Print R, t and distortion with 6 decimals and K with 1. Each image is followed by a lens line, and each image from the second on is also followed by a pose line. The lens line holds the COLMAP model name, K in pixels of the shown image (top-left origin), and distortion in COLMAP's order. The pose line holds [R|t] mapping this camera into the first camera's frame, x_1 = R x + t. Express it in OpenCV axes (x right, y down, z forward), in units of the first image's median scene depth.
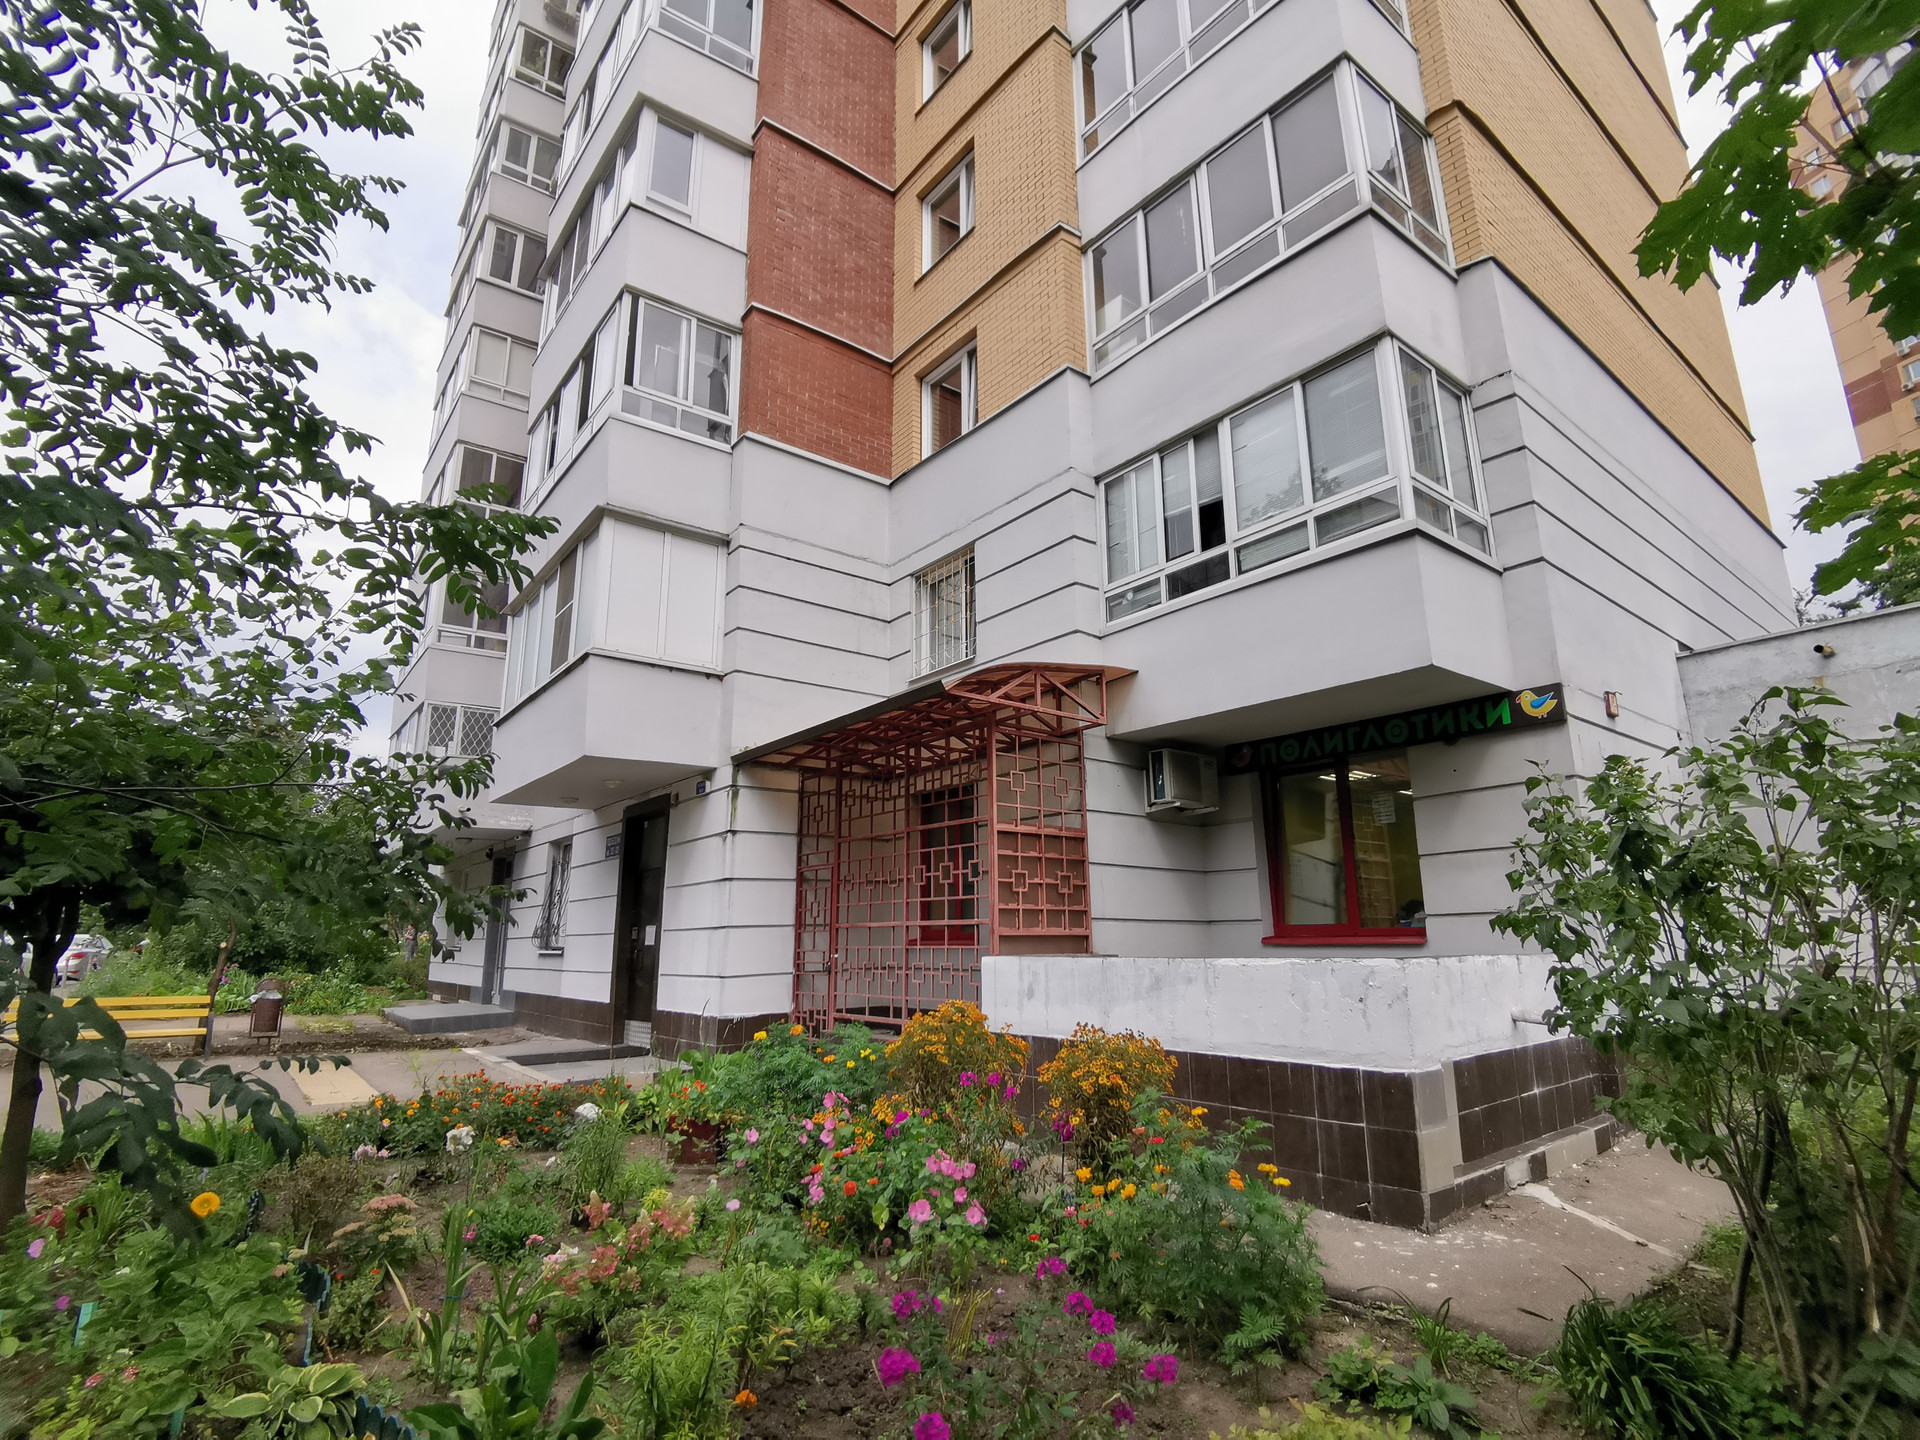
lens RADIAL K [[973.3, 0, 960.0], [0, 973.3, 720.0], [0, 0, 1]] dist [-0.058151, 0.013571]
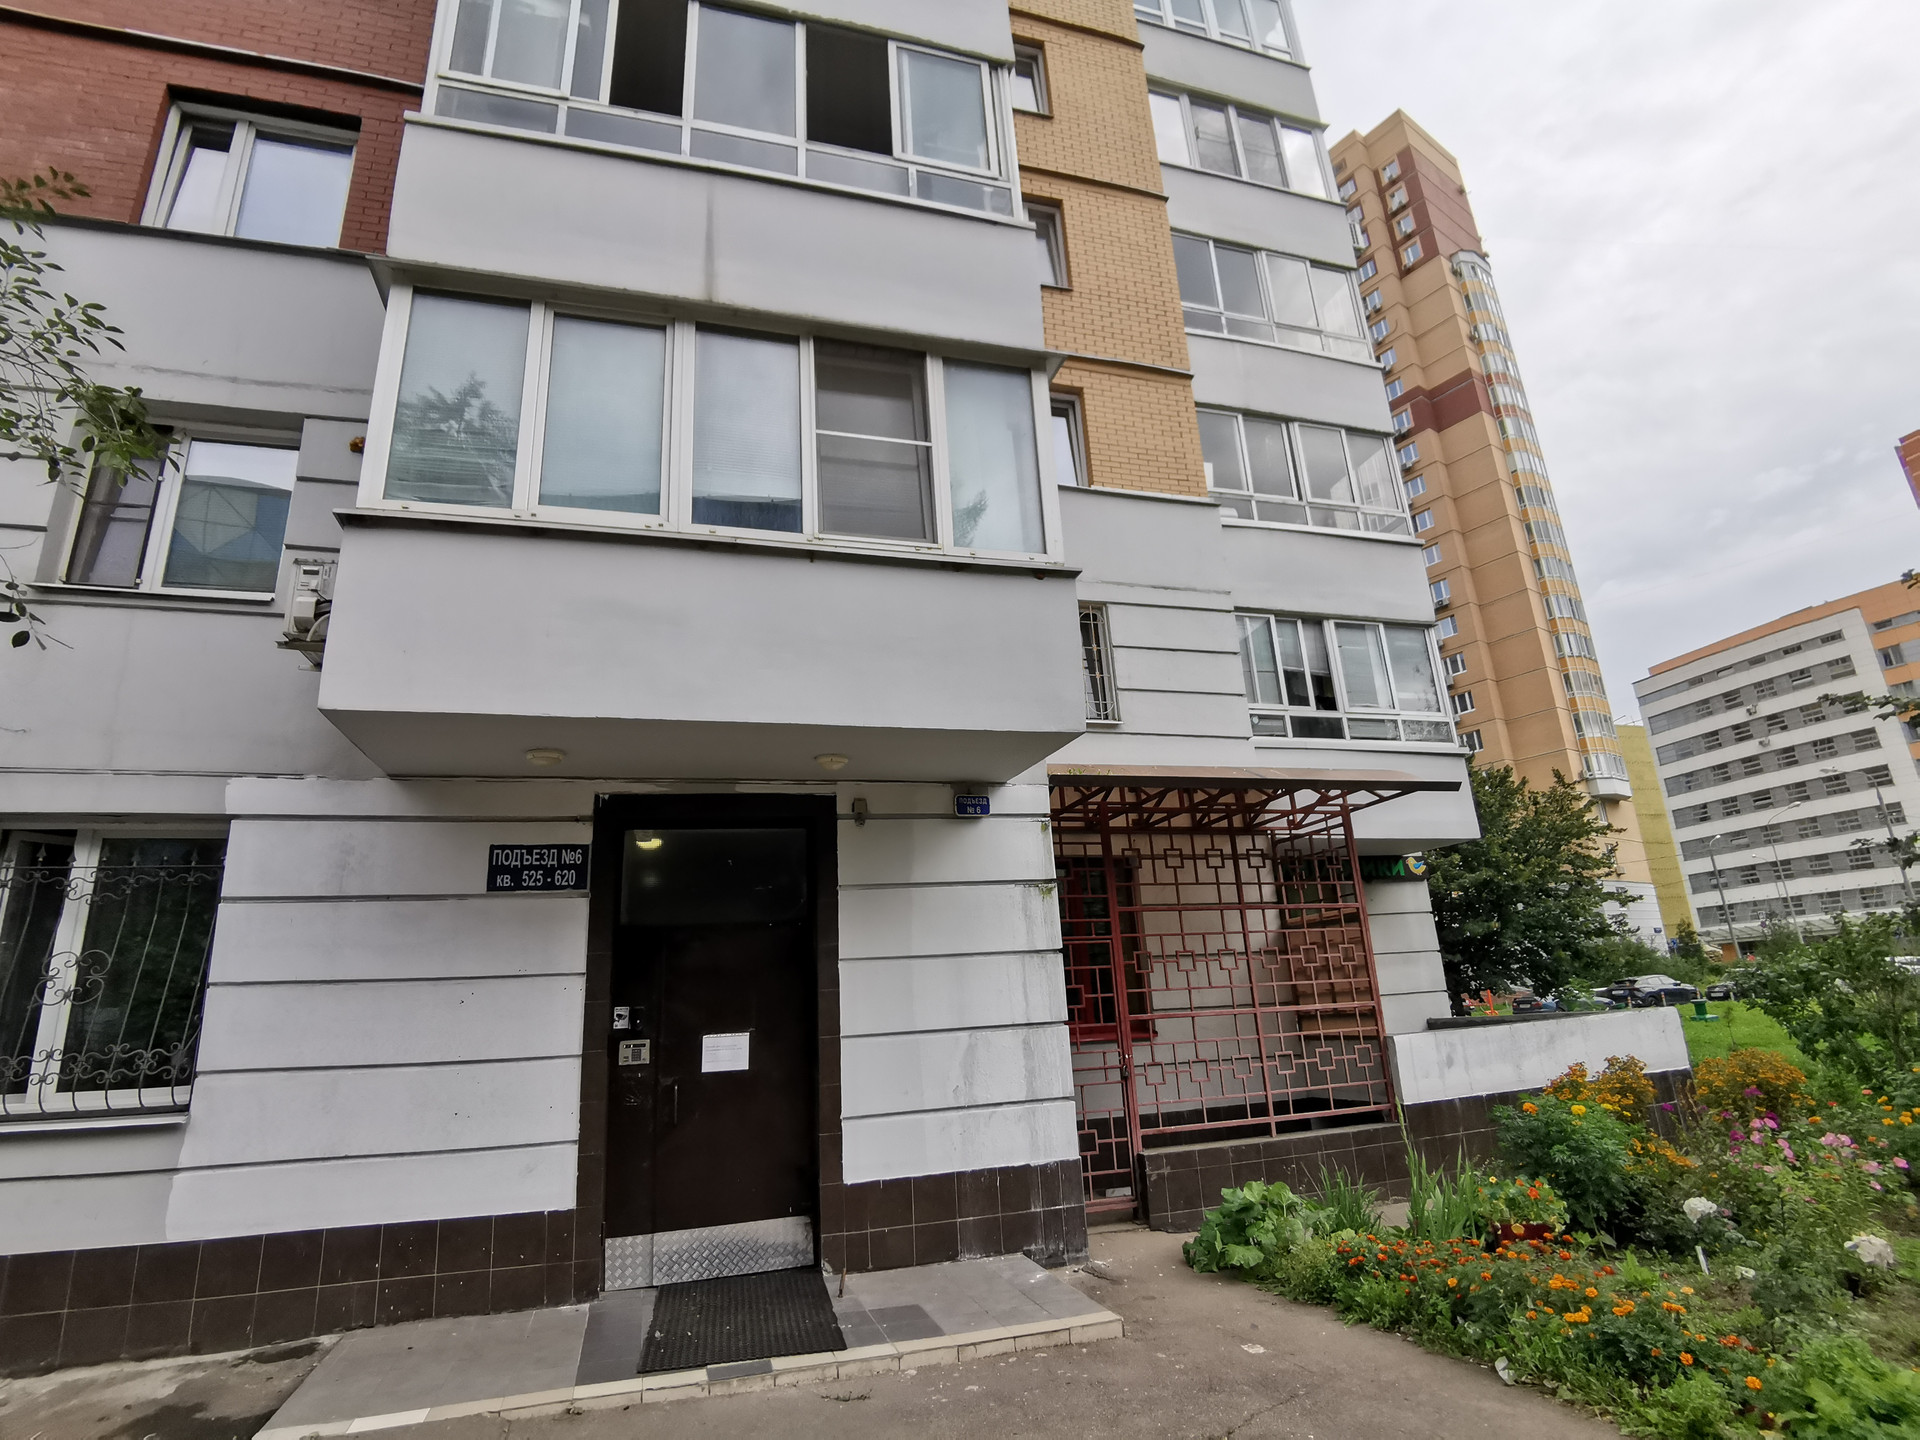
lens RADIAL K [[973.3, 0, 960.0], [0, 973.3, 720.0], [0, 0, 1]] dist [-0.058151, 0.013571]
pose [[0.346399, 0.262002, 0.900757, -1.052154], [-0.152986, 0.963129, -0.221311, 0.193267], [-0.925528, -0.061141, 0.373710, 0.944735]]
